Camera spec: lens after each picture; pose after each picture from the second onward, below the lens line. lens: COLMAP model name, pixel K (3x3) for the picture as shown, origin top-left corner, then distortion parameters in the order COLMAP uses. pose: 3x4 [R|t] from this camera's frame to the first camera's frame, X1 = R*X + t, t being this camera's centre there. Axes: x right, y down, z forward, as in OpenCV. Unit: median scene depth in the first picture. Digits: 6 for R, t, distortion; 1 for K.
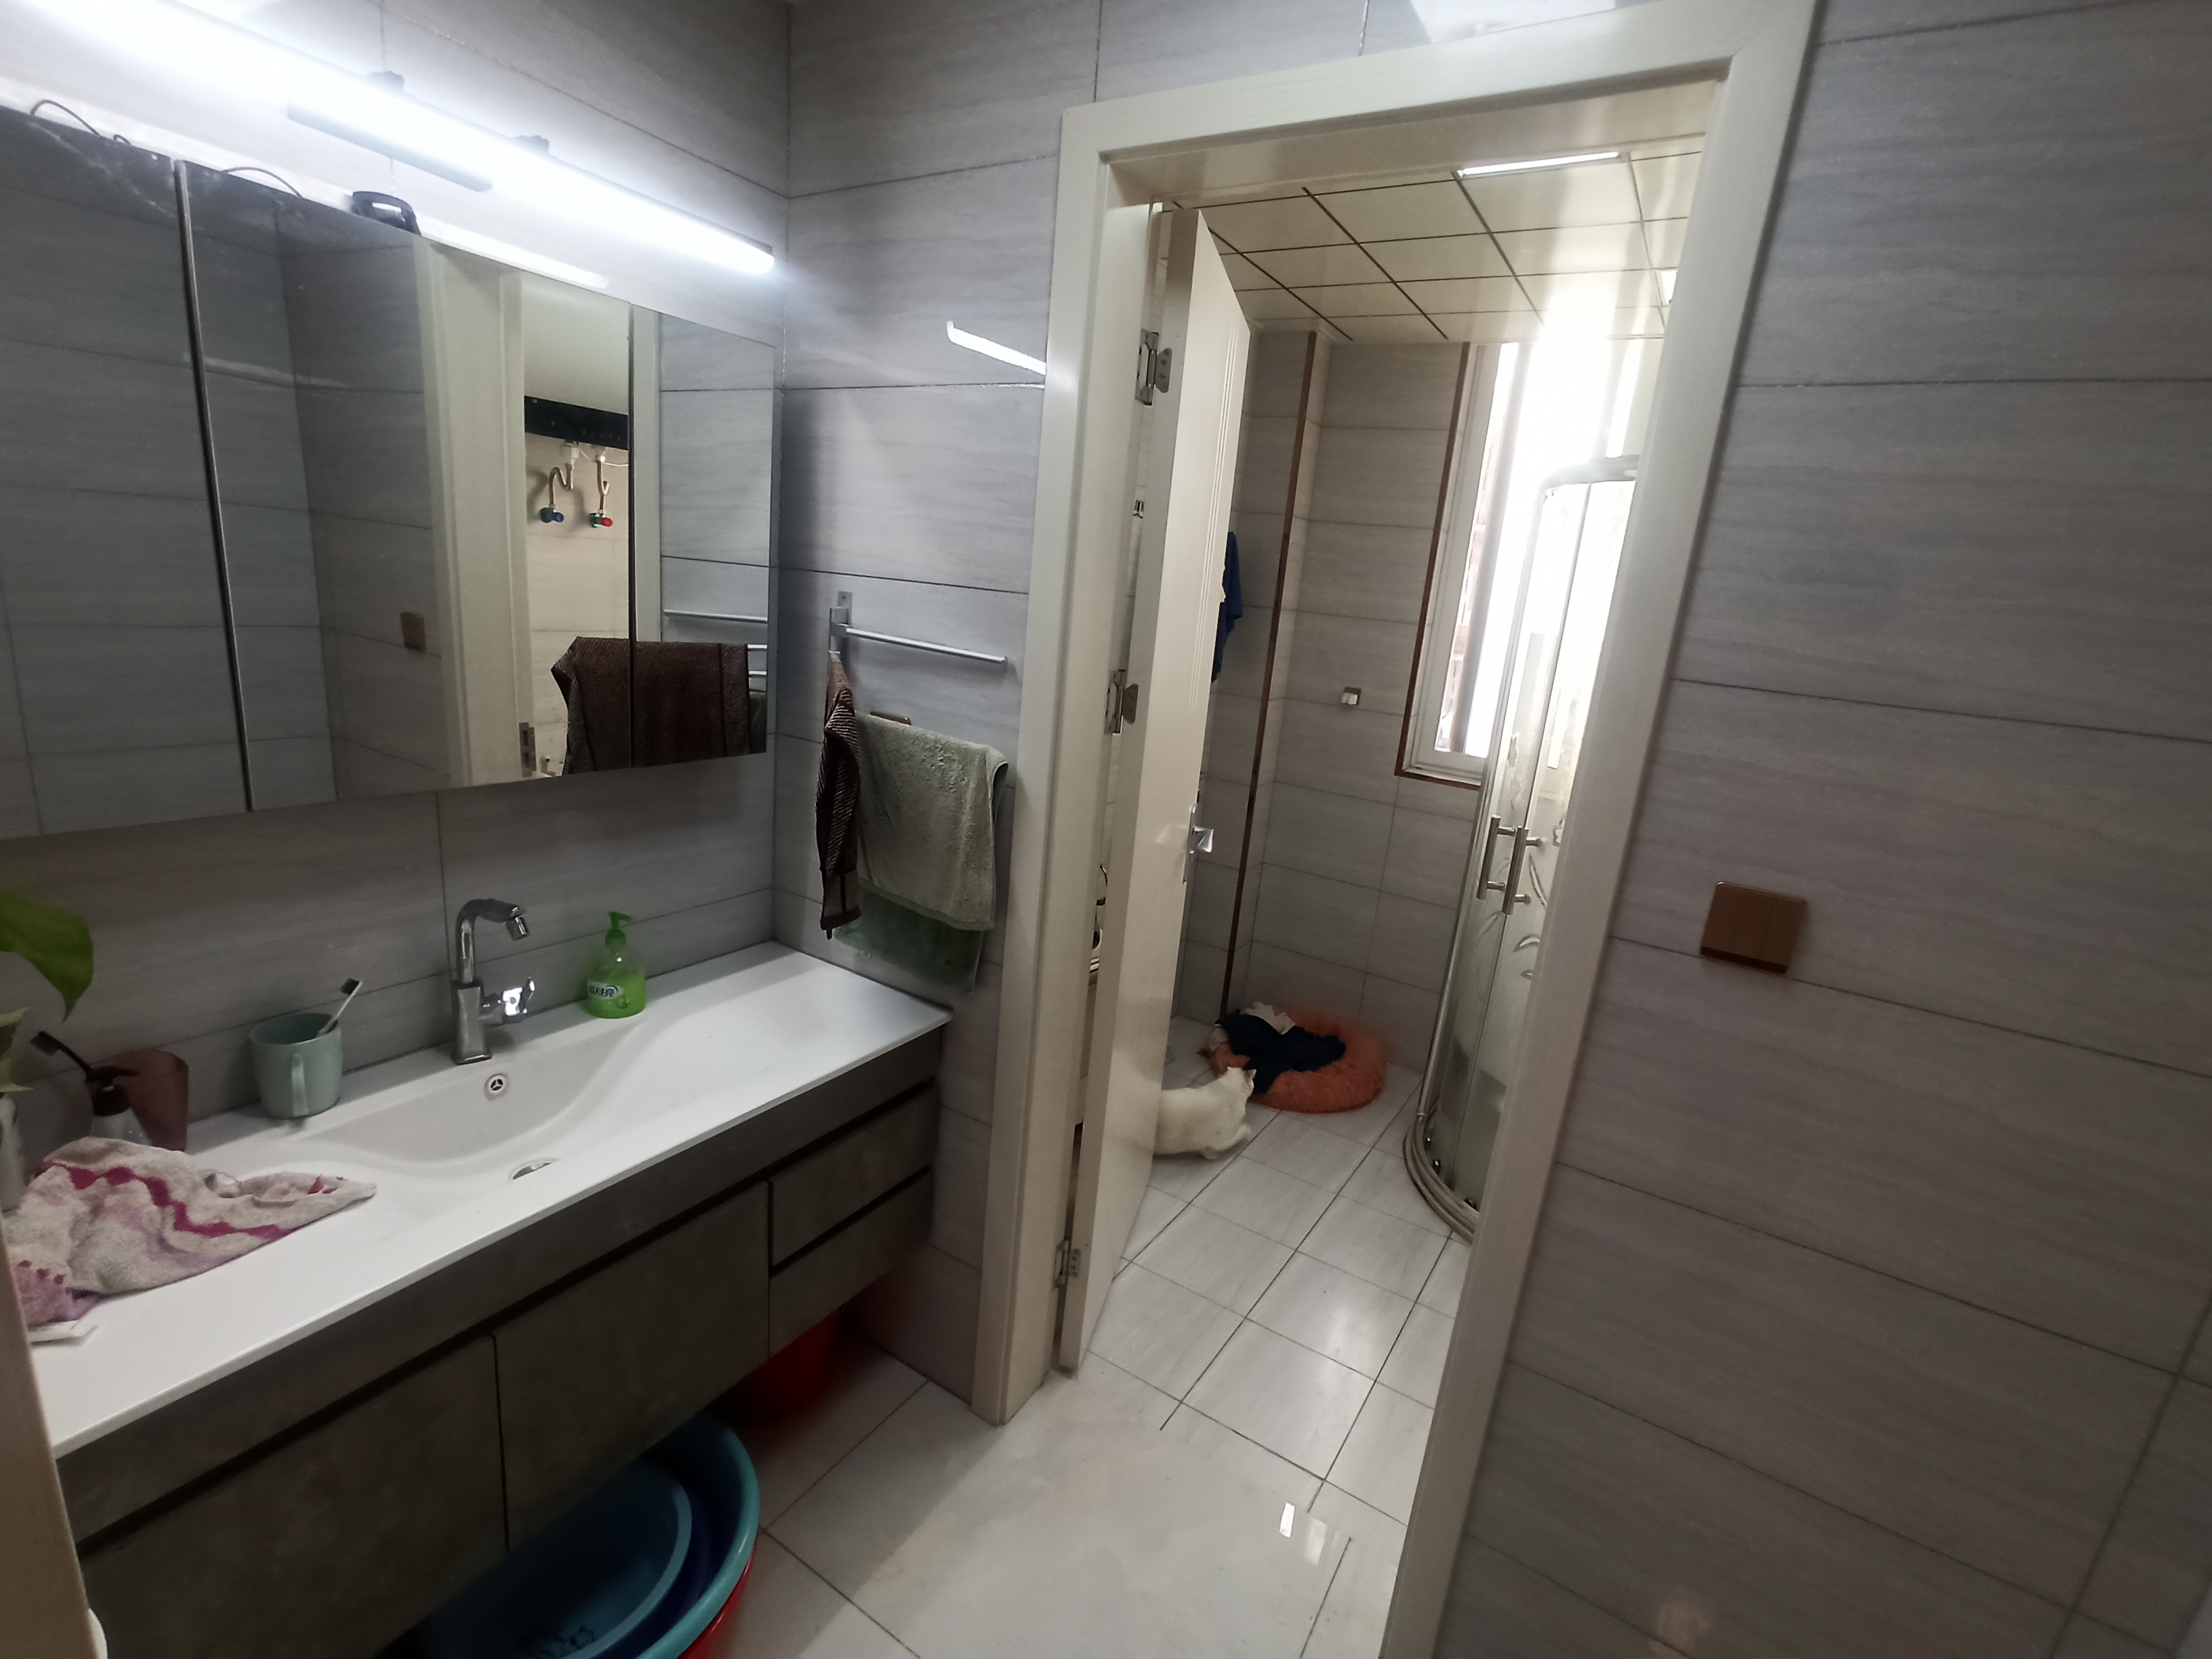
lens RADIAL K [[997.2, 0, 1104.6], [0, 997.2, 832.1], [0, 0, 1]] dist [-0.042583, 0.000468]
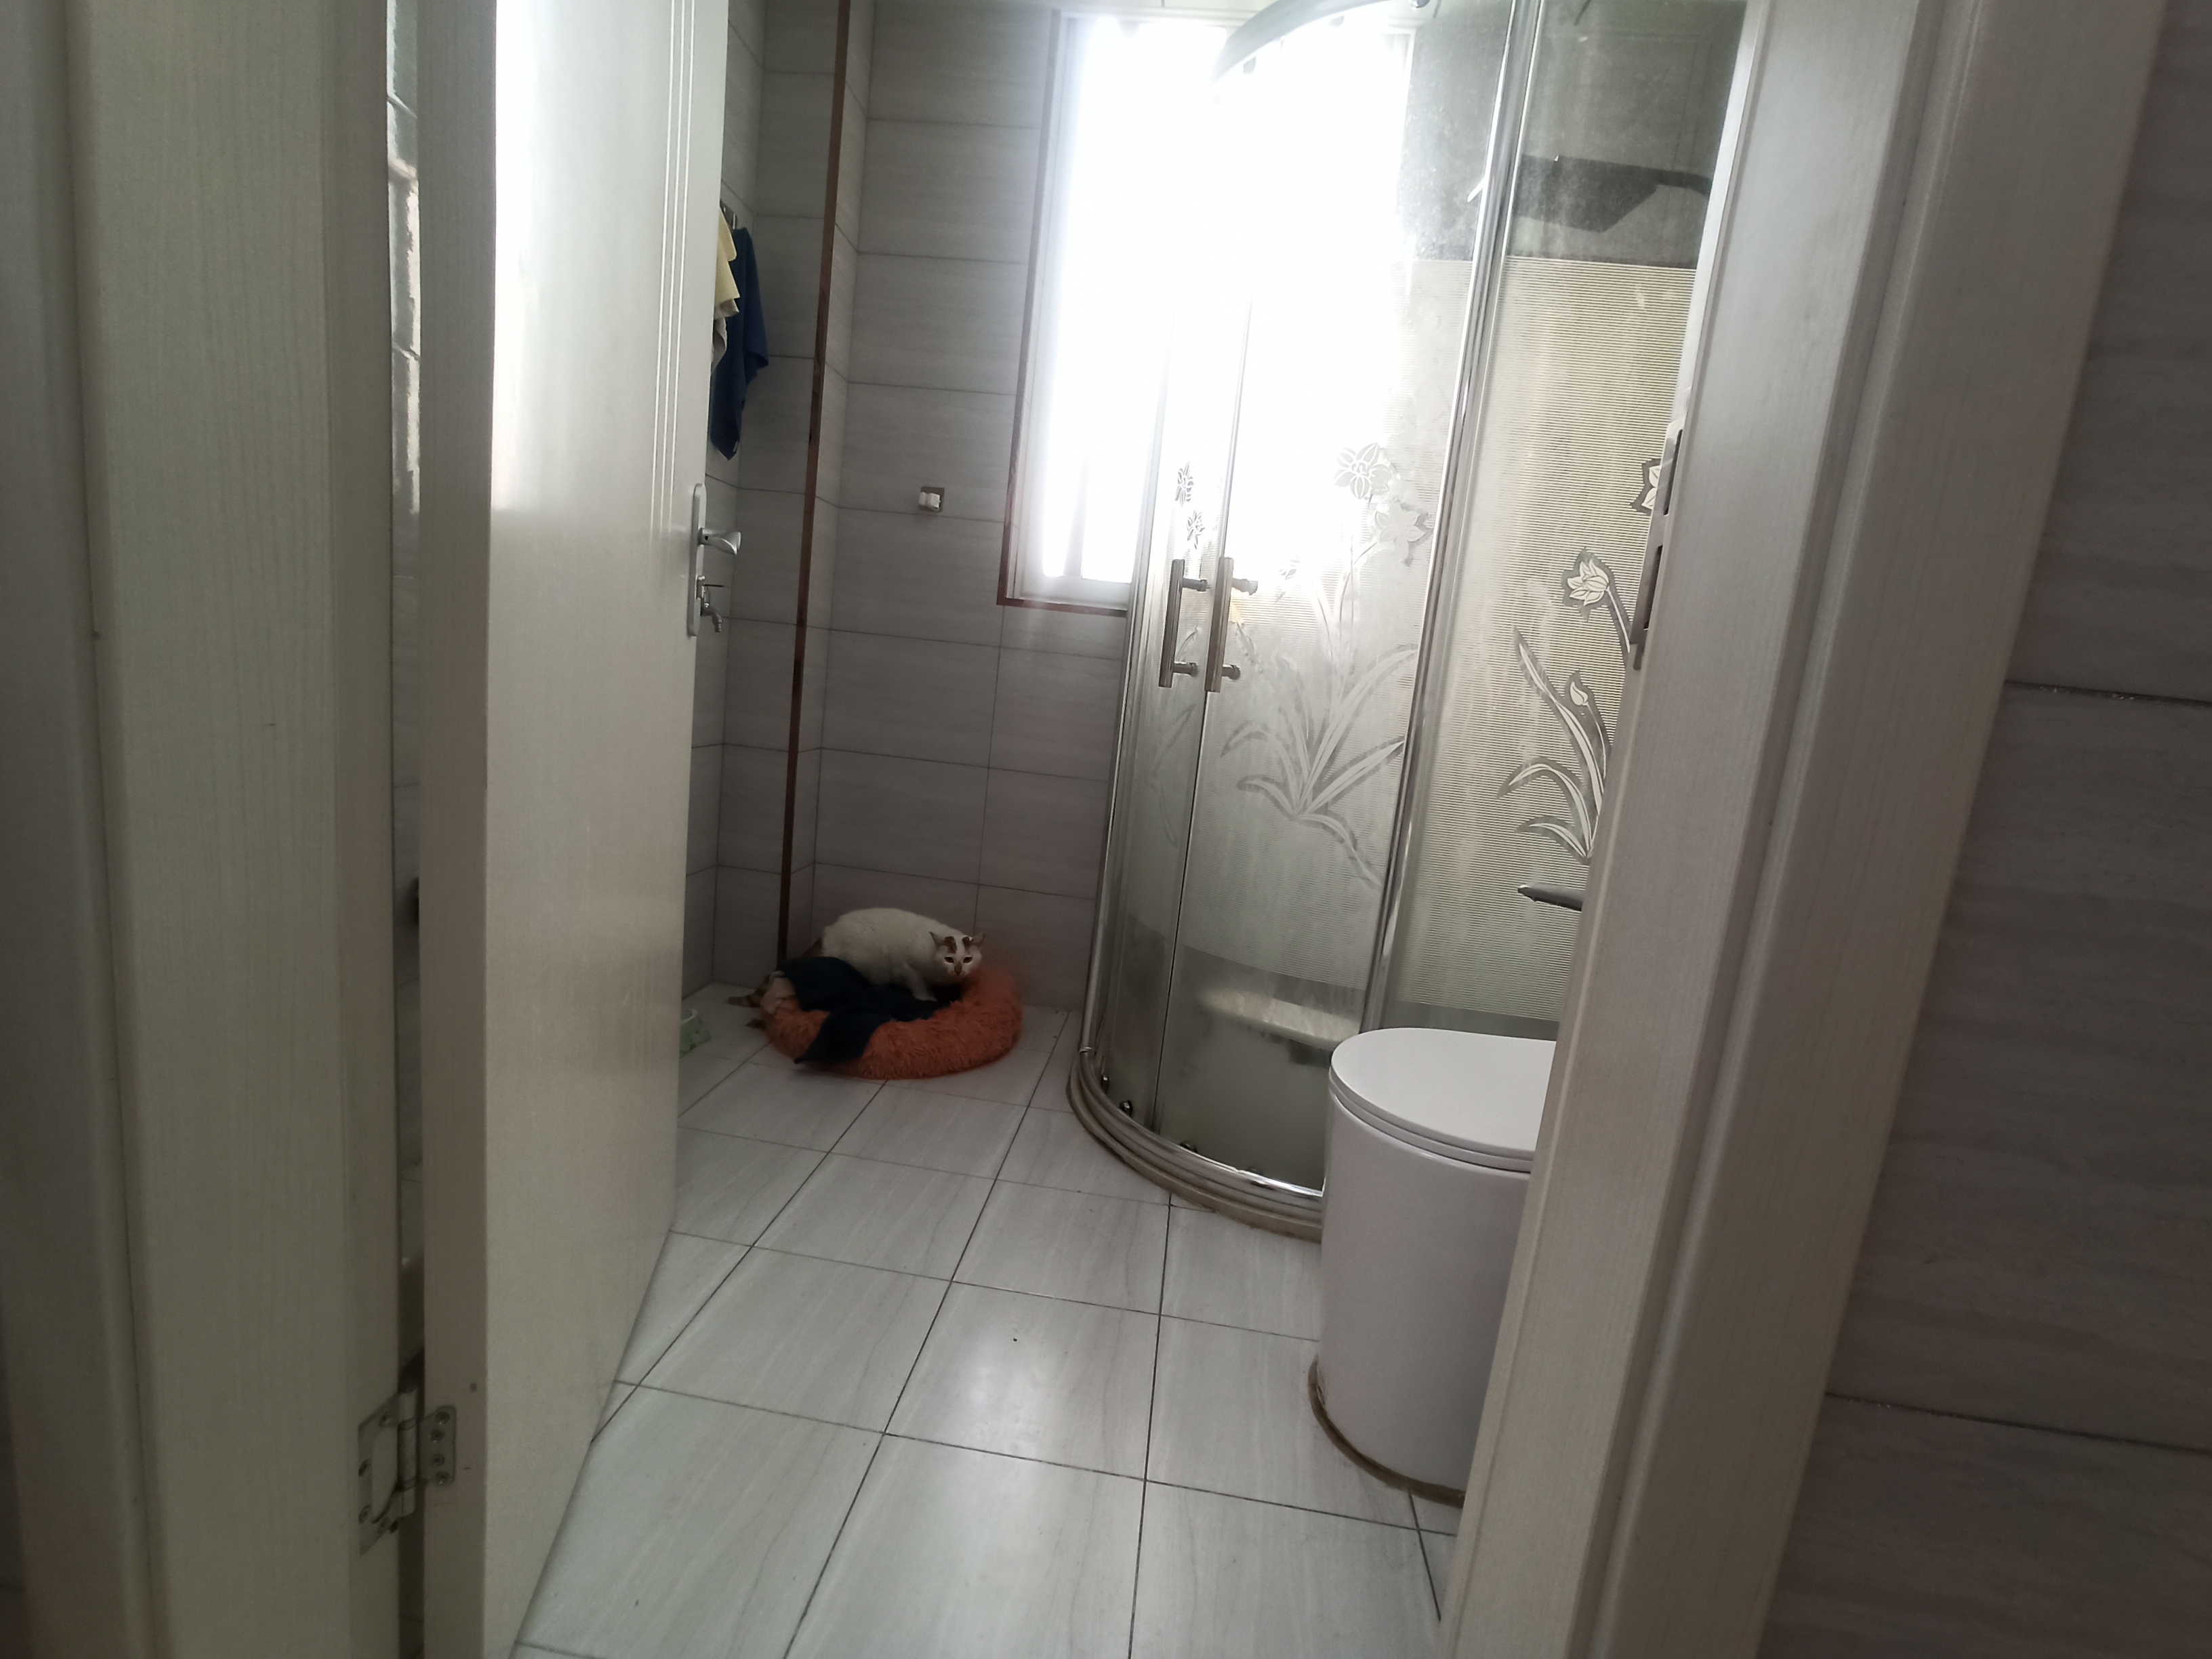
lens RADIAL K [[997.2, 0, 1099.1], [0, 997.2, 830.1], [0, 0, 1]] dist [-0.042583, 0.000468]
pose [[0.898092, -0.068469, 0.434445, 0.028873], [0.086877, 0.995962, -0.022629, 0.137279], [-0.431141, 0.058066, 0.900414, 0.324266]]
